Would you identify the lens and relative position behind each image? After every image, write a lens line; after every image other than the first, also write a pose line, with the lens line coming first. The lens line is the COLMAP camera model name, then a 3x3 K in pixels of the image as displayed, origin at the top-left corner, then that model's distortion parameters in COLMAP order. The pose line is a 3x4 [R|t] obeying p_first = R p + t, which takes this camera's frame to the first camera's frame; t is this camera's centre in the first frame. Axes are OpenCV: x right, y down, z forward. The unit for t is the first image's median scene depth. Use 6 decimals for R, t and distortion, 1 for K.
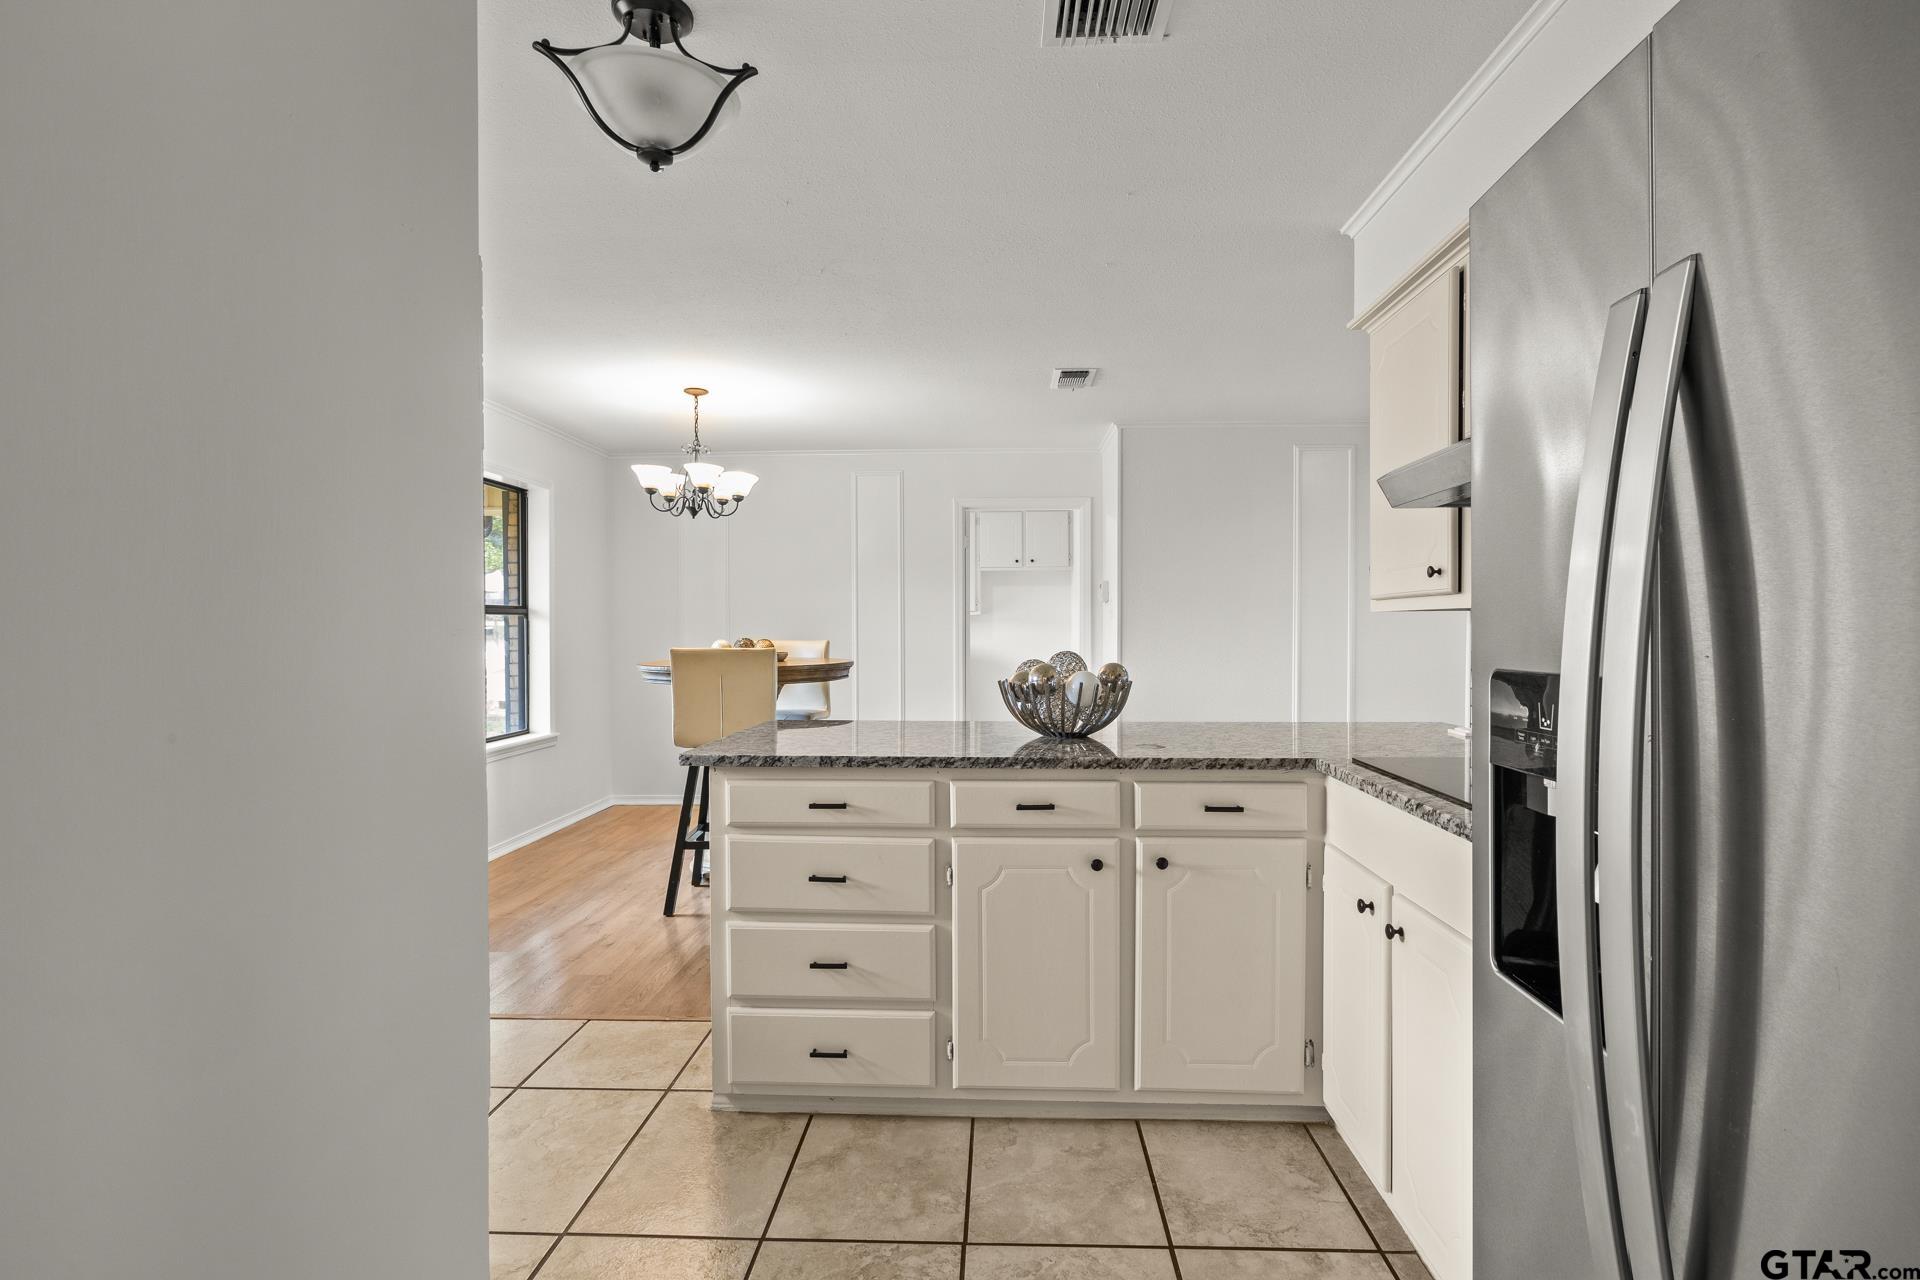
lens RADIAL K [[981.9, 0, 971.6], [0, 981.9, 636.2], [0, 0, 1]] dist [-0.004231, -0.000797]
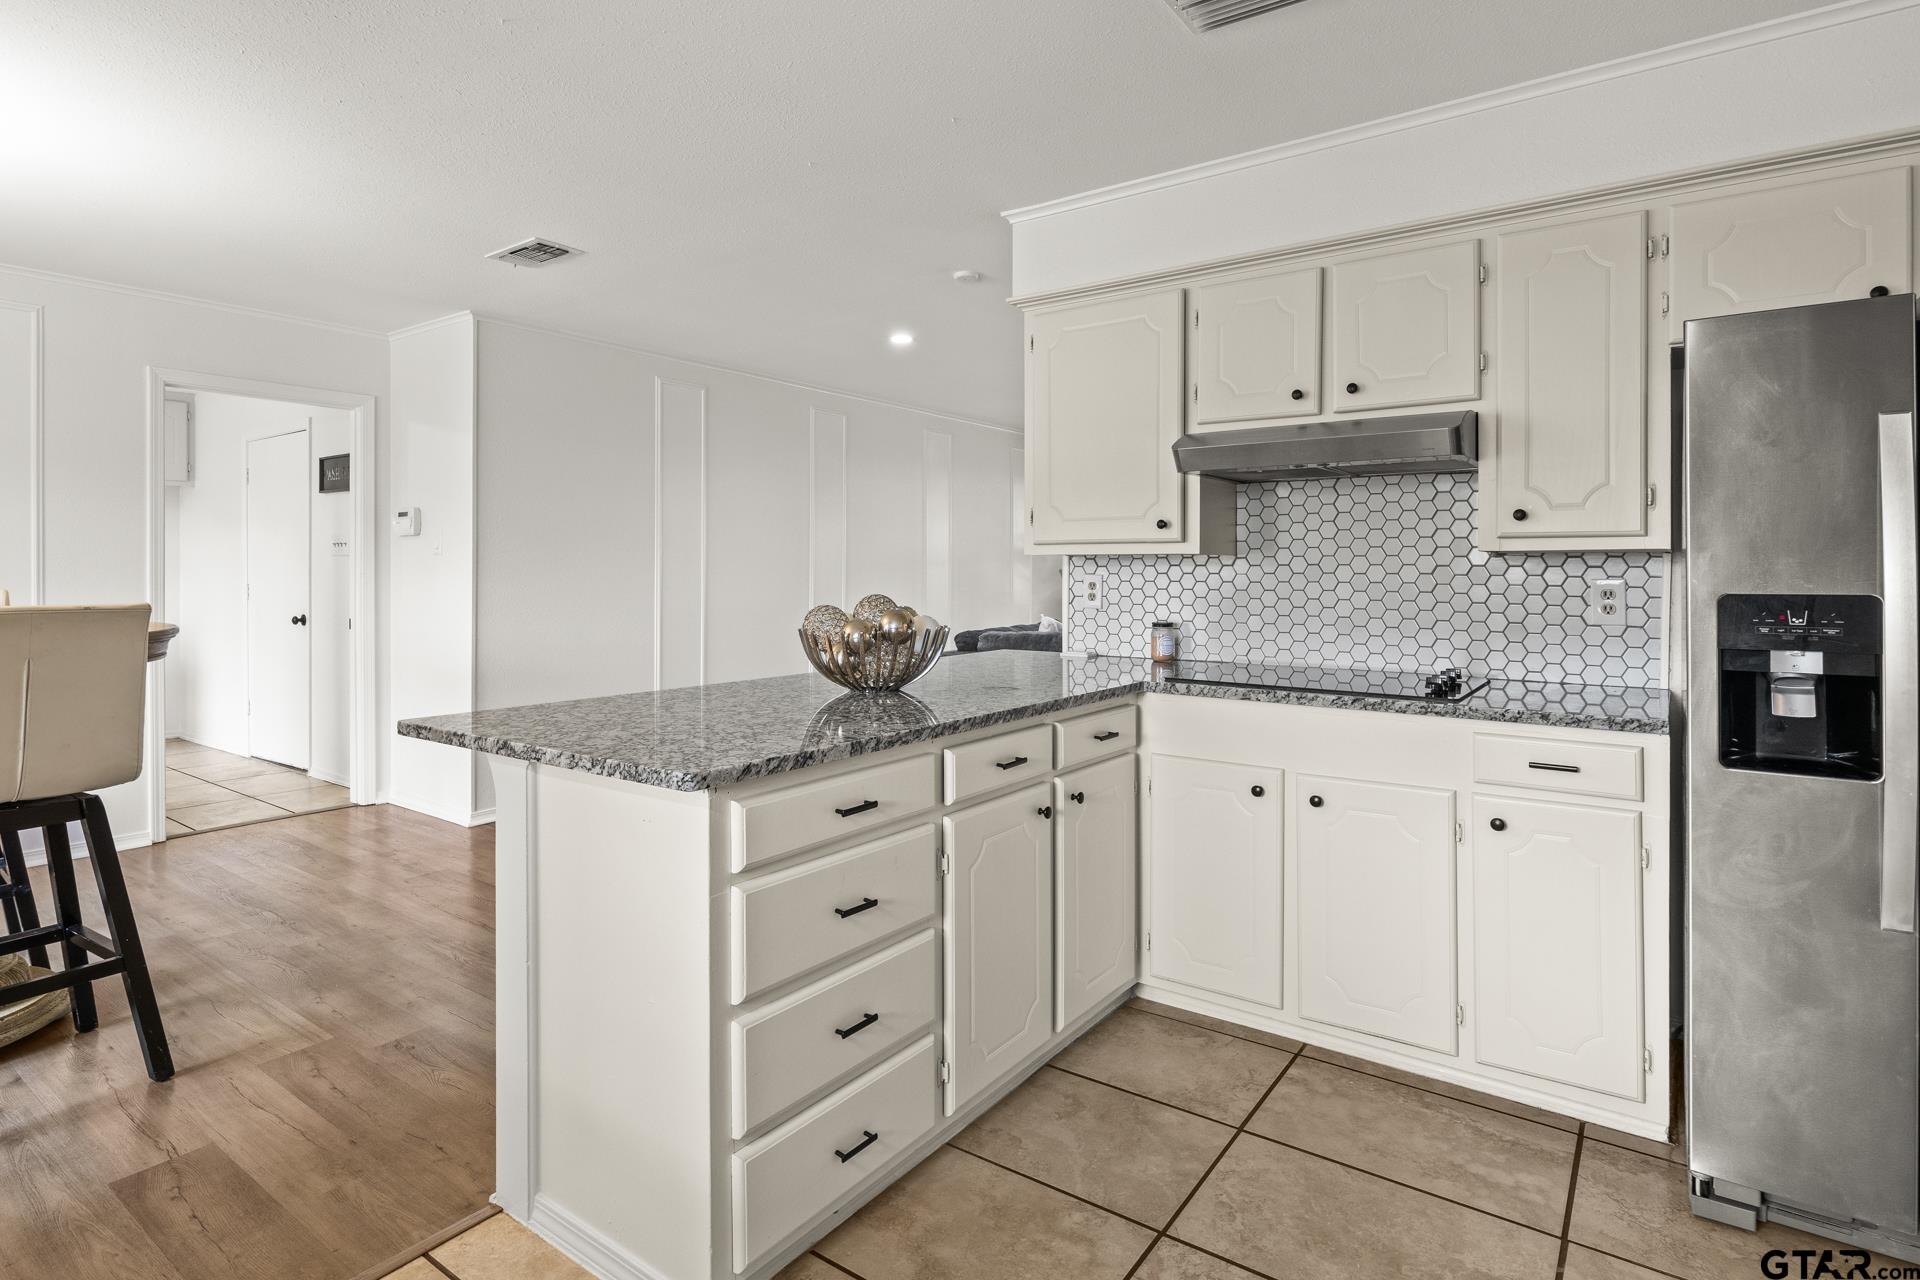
lens RADIAL K [[981.9, 0, 1000.6], [0, 981.9, 563.8], [0, 0, 1]] dist [-0.004231, -0.000797]
pose [[0.533840, 0.008026, 0.845548, -0.712936], [0.004428, 0.999915, -0.012287, -0.001291], [-0.845574, 0.010304, 0.533758, 0.512630]]
